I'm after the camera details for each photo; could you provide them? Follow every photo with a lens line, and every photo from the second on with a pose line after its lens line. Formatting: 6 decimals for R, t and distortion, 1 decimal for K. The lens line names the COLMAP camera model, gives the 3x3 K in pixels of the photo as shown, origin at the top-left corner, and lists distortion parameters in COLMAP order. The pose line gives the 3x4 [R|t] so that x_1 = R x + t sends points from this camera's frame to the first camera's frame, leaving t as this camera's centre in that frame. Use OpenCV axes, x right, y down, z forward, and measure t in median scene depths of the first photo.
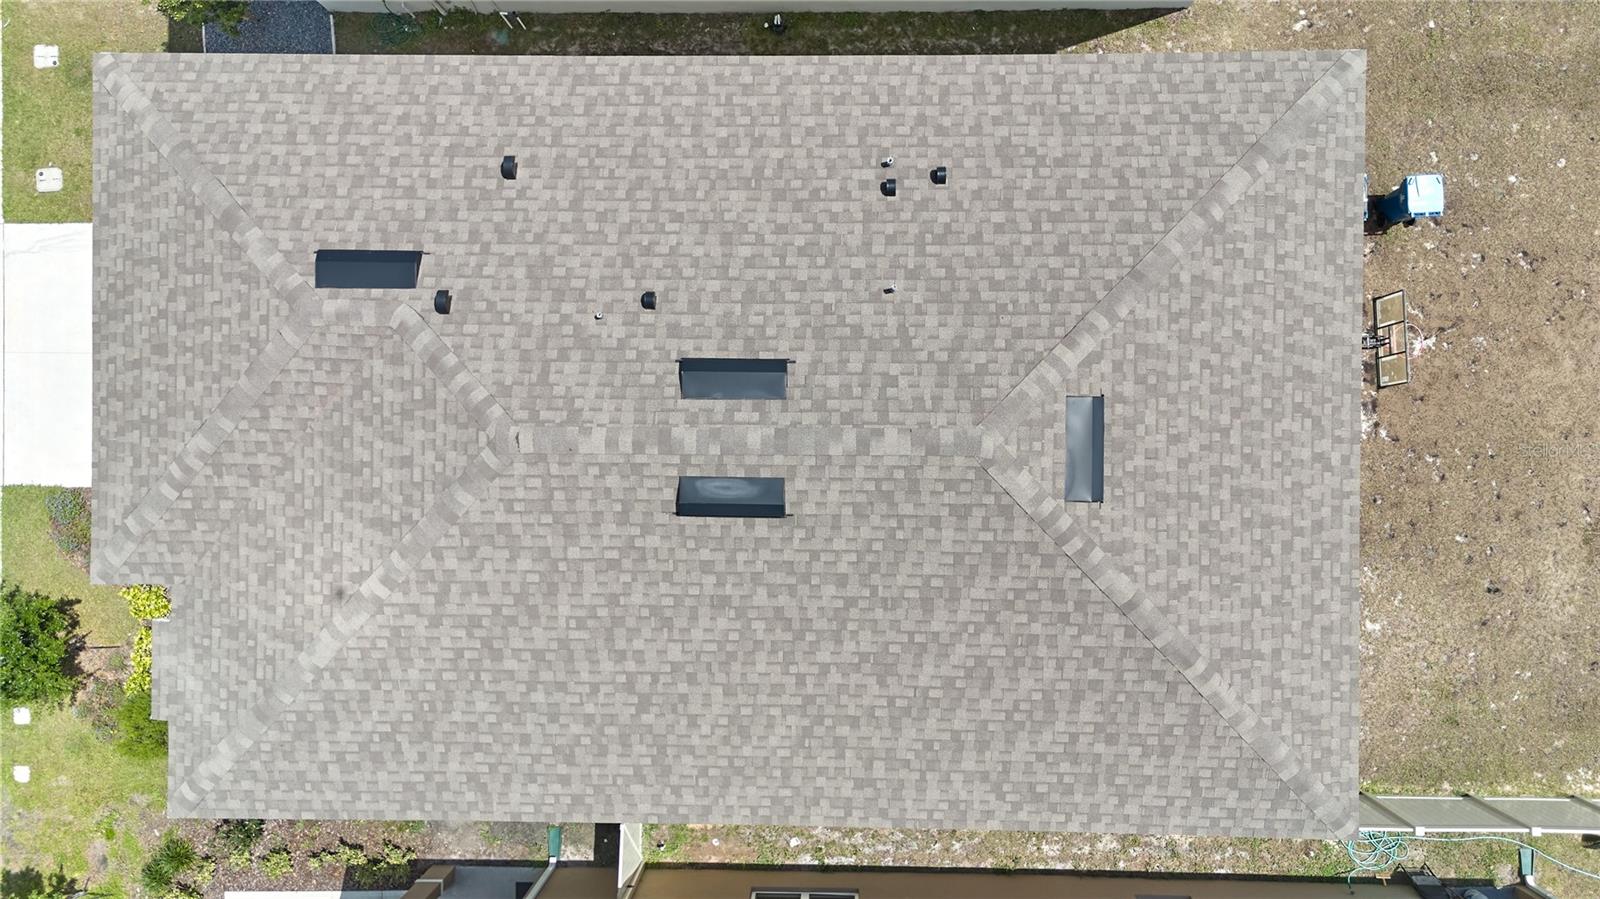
lens RADIAL K [[1123.0, 0, 797.8], [0, 1123.0, 436.9], [0, 0, 1]] dist [0.079342, -0.080698]
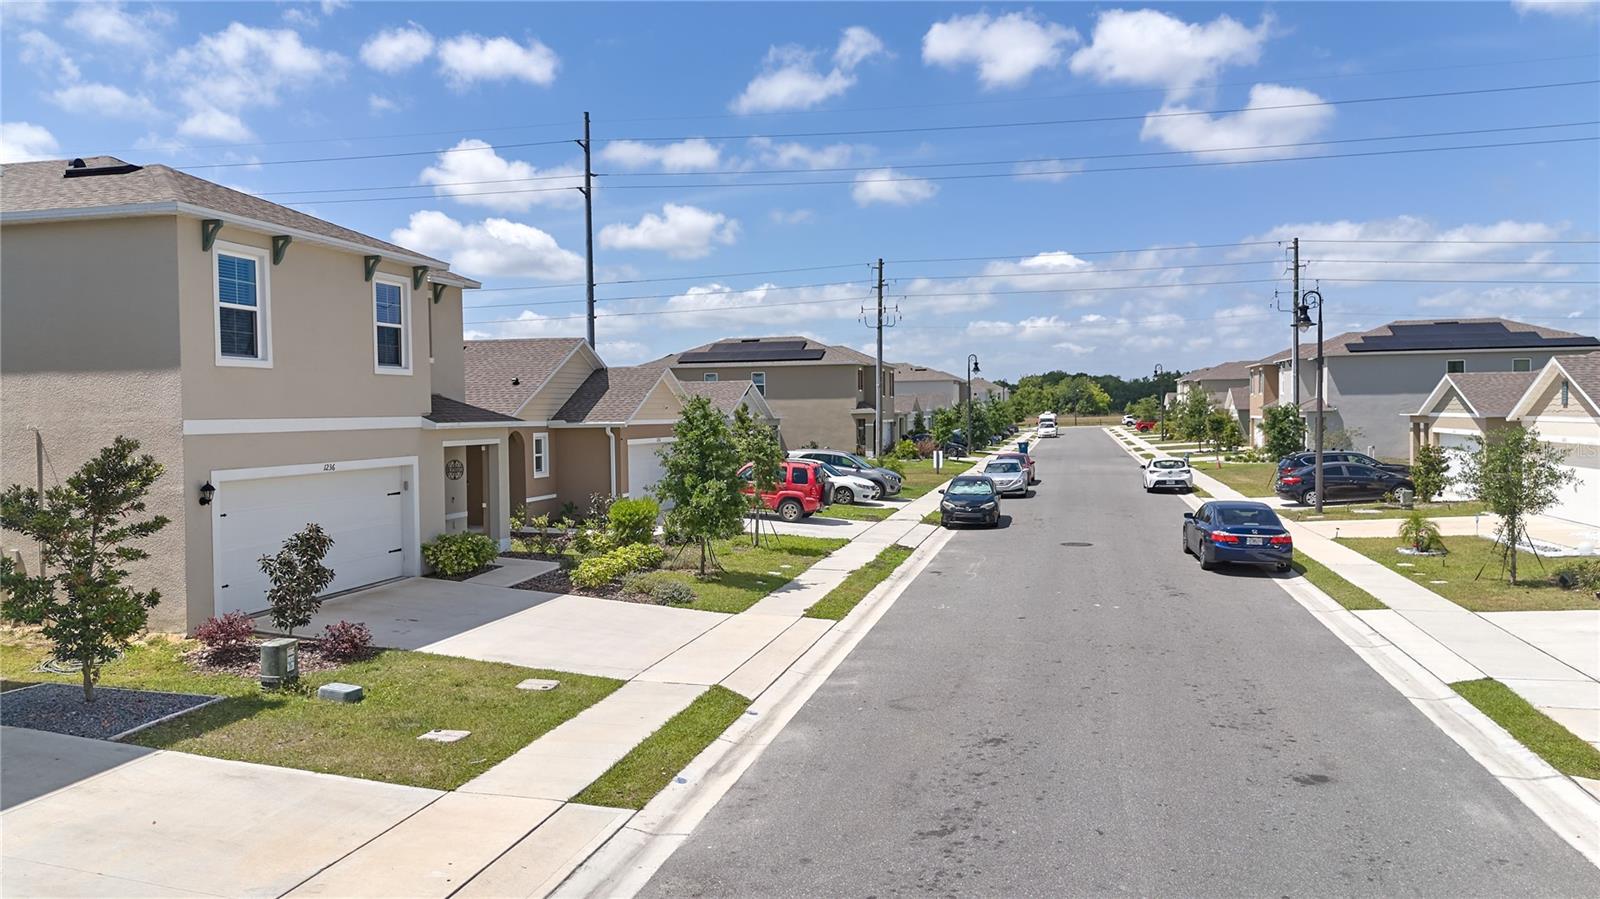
lens RADIAL K [[1123.0, 0, 797.8], [0, 1123.0, 436.9], [0, 0, 1]] dist [0.079342, -0.080698]
pose [[-0.971221, 0.036855, 0.235310, -1.495356], [0.233924, -0.038311, 0.971500, -1.303346], [0.044819, 0.998586, 0.028587, 1.285296]]
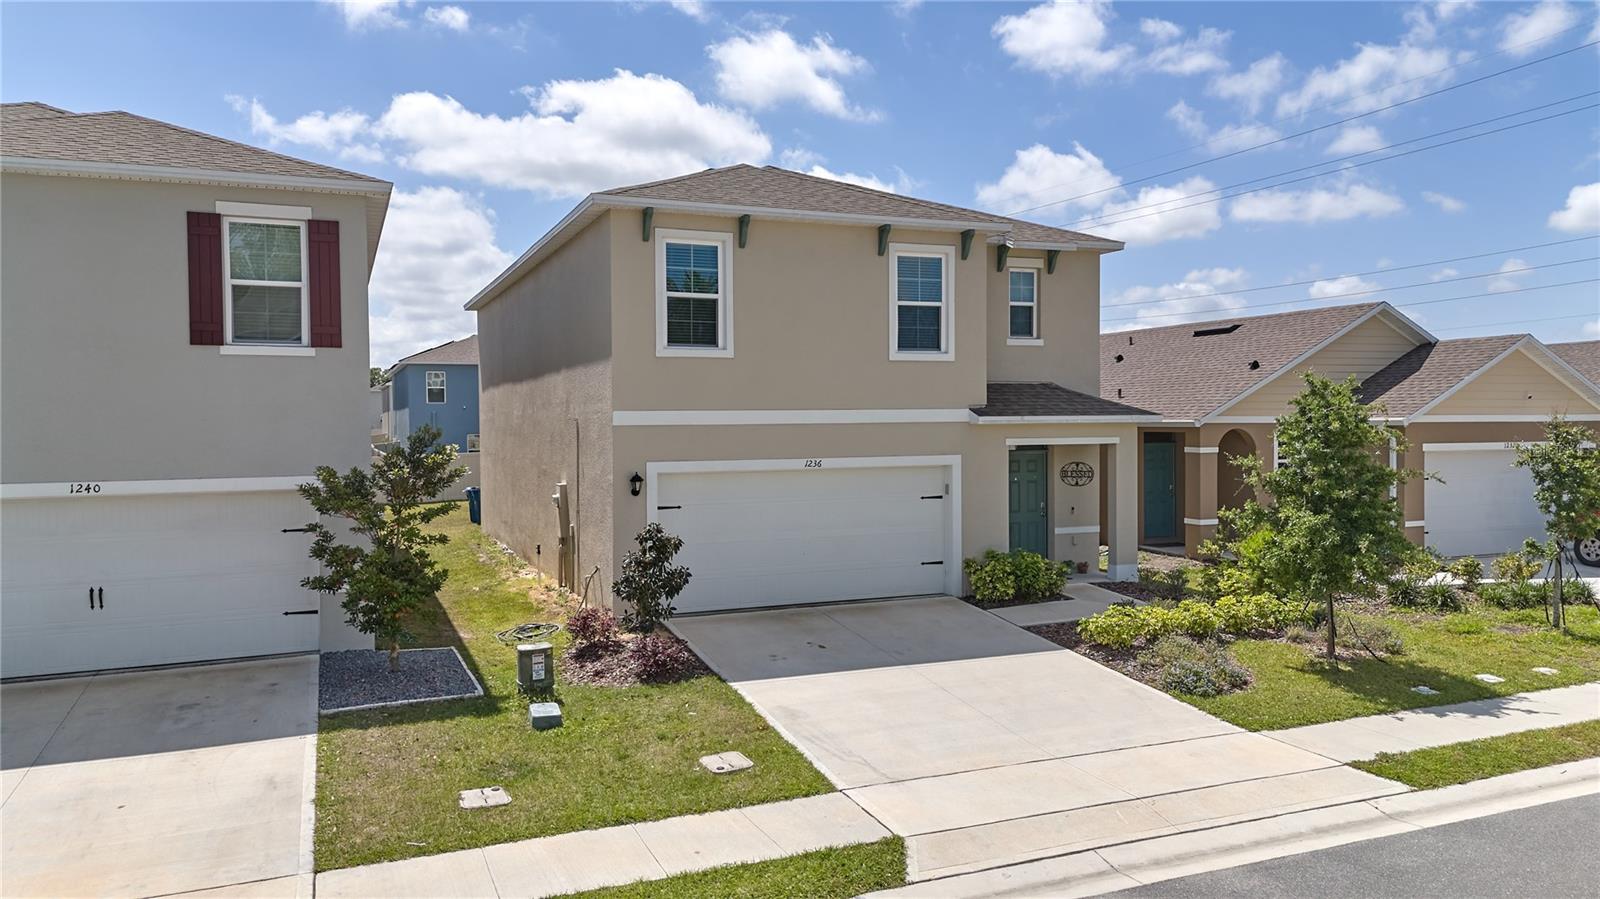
lens RADIAL K [[1123.0, 0, 797.8], [0, 1123.0, 436.9], [0, 0, 1]] dist [0.079342, -0.080698]
pose [[-0.387618, 0.015878, 0.921683, -1.759601], [0.921308, -0.026656, 0.387919, -0.600809], [0.030728, 0.999519, -0.004297, 1.310849]]
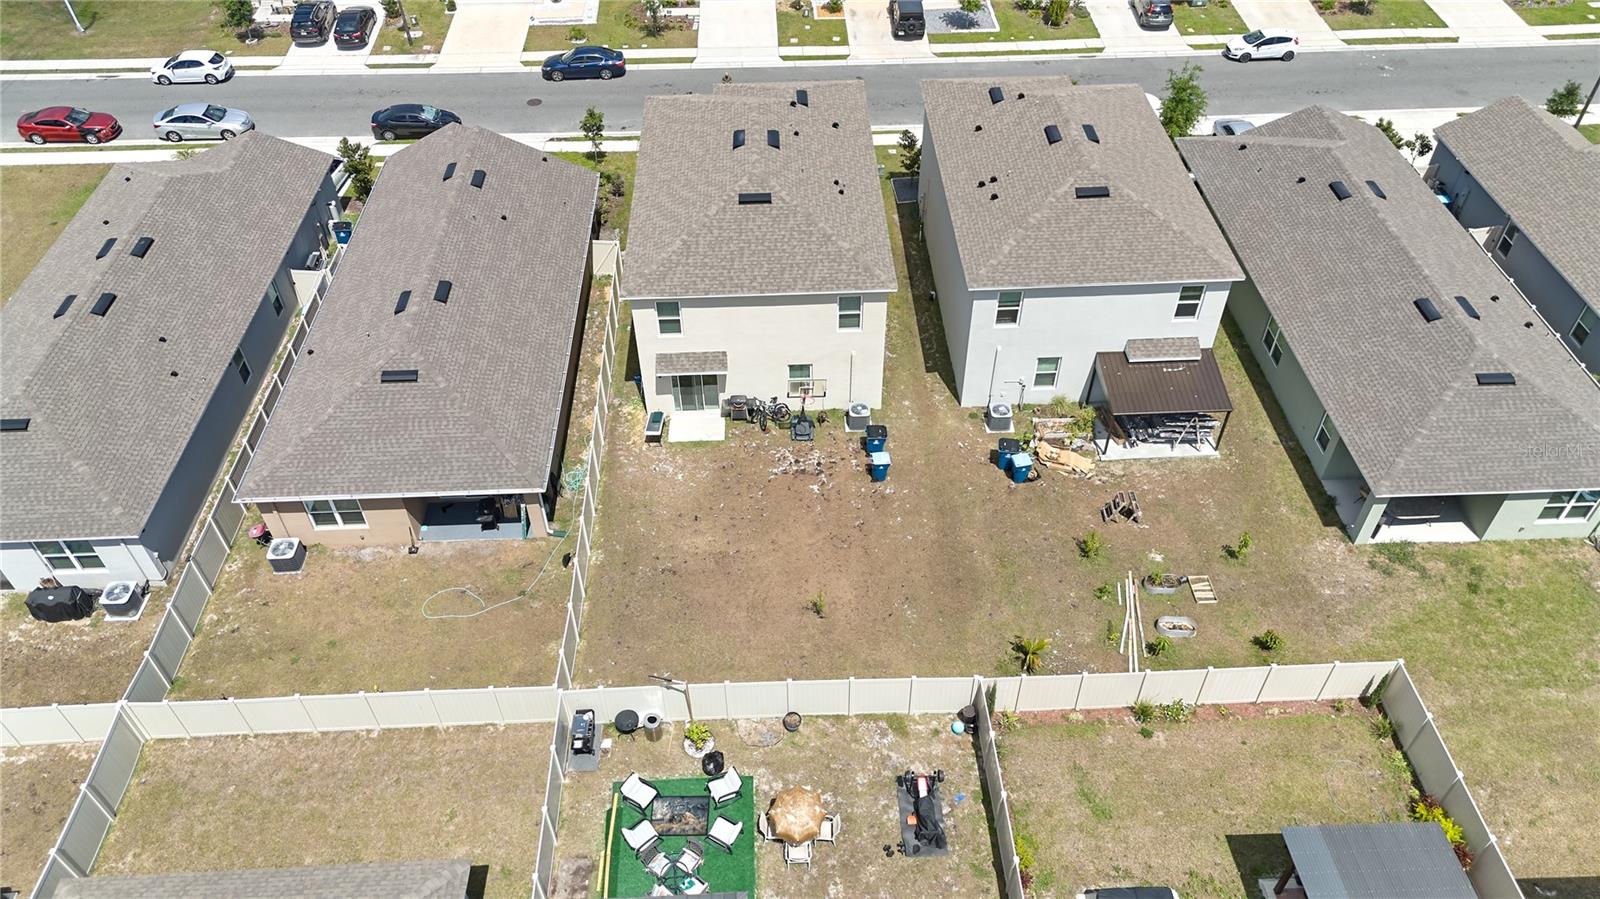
lens RADIAL K [[1121.6, 0, 817.1], [0, 1121.6, 449.9], [0, 0, 1]] dist [0.009935, 0.003491]
pose [[0.054878, 0.713220, -0.698789, 2.789248], [-0.998493, 0.038496, -0.039124, -0.010966], [-0.001003, 0.699882, 0.714258, -0.721814]]
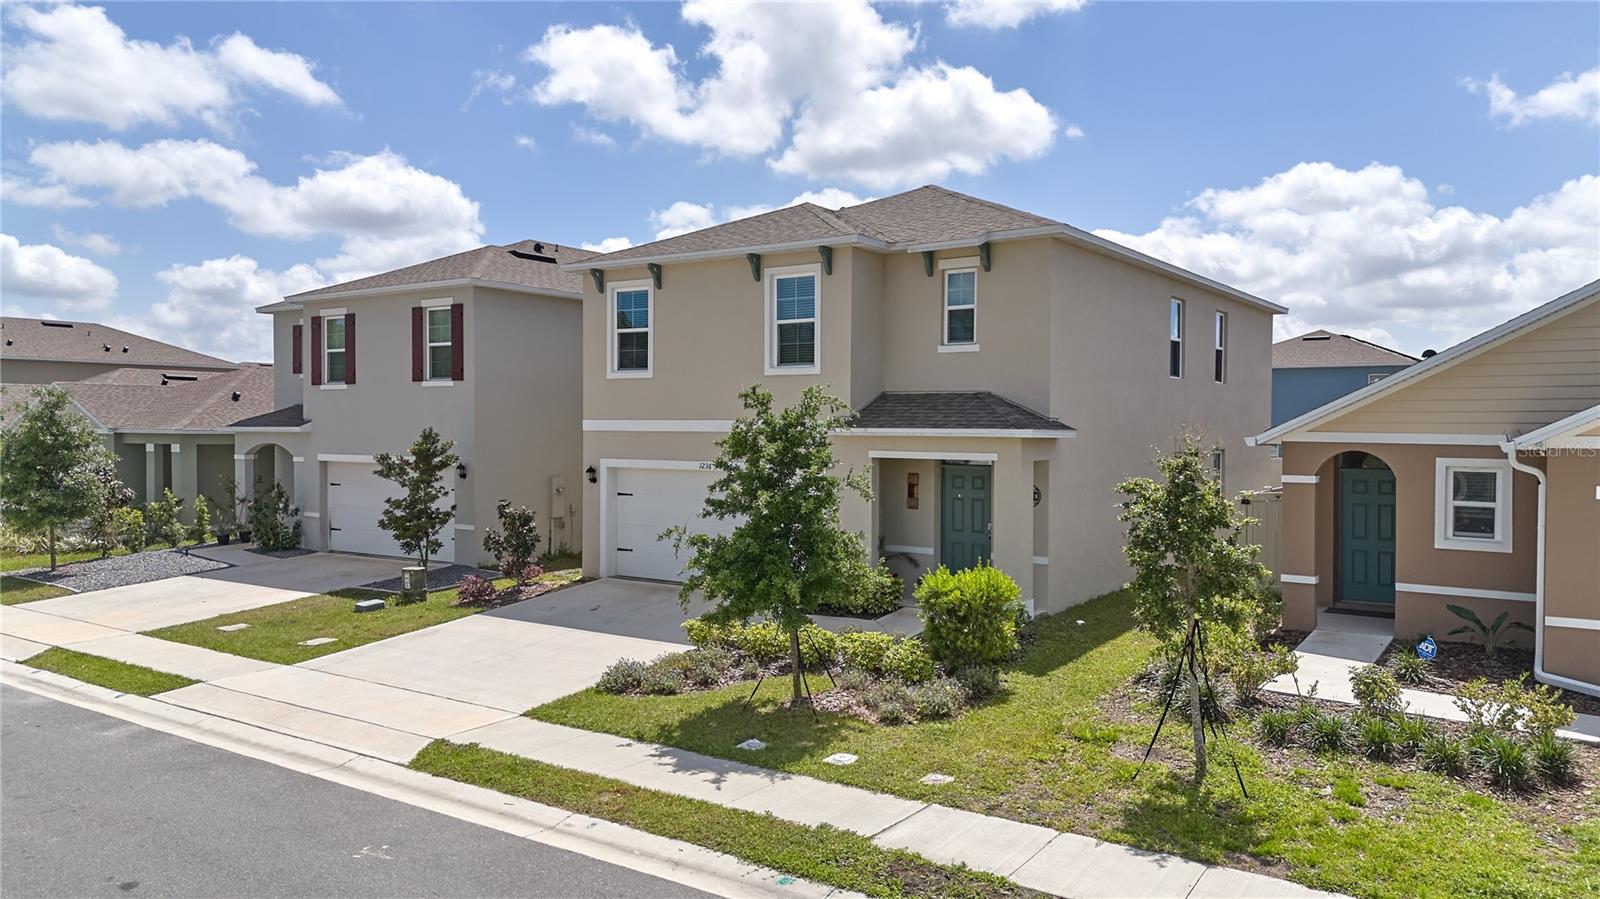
lens RADIAL K [[1123.0, 0, 797.8], [0, 1123.0, 436.9], [0, 0, 1]] dist [0.079342, -0.080698]
pose [[0.569146, 0.017687, 0.822046, -1.750760], [0.822196, -0.002298, -0.569200, 0.822396], [-0.008179, 0.999841, -0.015850, 1.320085]]
